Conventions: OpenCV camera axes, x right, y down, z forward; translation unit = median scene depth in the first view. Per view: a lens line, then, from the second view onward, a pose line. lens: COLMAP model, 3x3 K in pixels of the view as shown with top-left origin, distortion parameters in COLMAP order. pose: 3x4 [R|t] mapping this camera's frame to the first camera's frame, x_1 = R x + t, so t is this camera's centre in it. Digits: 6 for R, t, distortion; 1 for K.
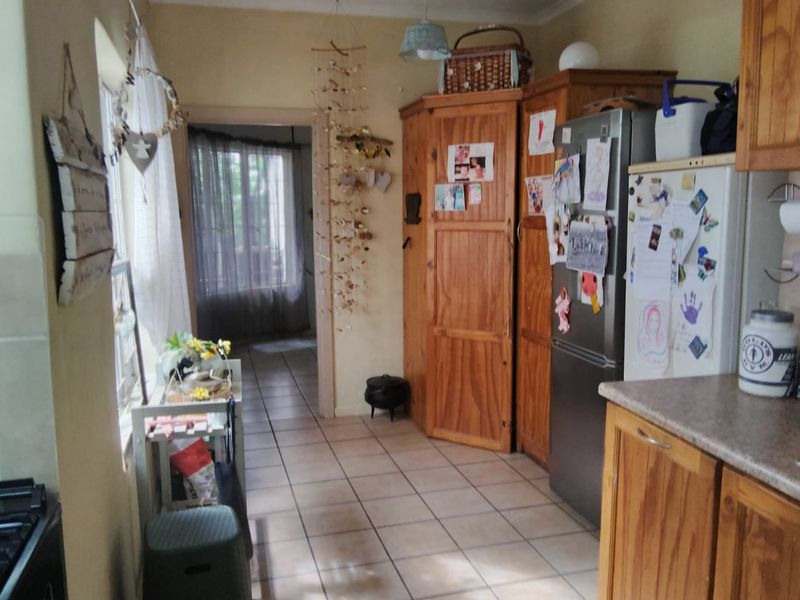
lens RADIAL K [[688.3, 0, 399.4], [0, 688.3, 299.4], [0, 0, 1]] dist [0.058791, -0.105345]
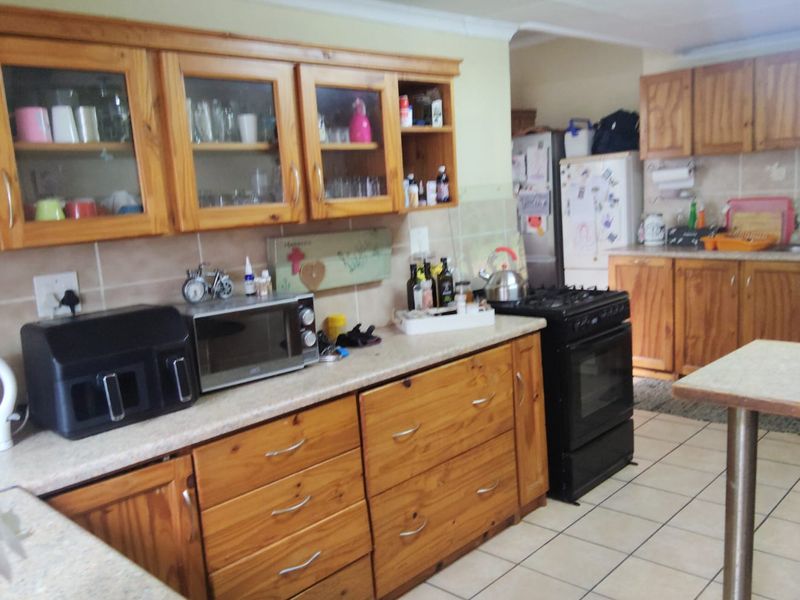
lens RADIAL K [[688.3, 0, 403.1], [0, 688.3, 307.1], [0, 0, 1]] dist [0.058791, -0.105345]
pose [[0.863061, -0.129384, 0.488247, -1.270867], [0.126269, 0.991211, 0.039466, 0.114790], [-0.489062, 0.027589, 0.871813, -0.632995]]
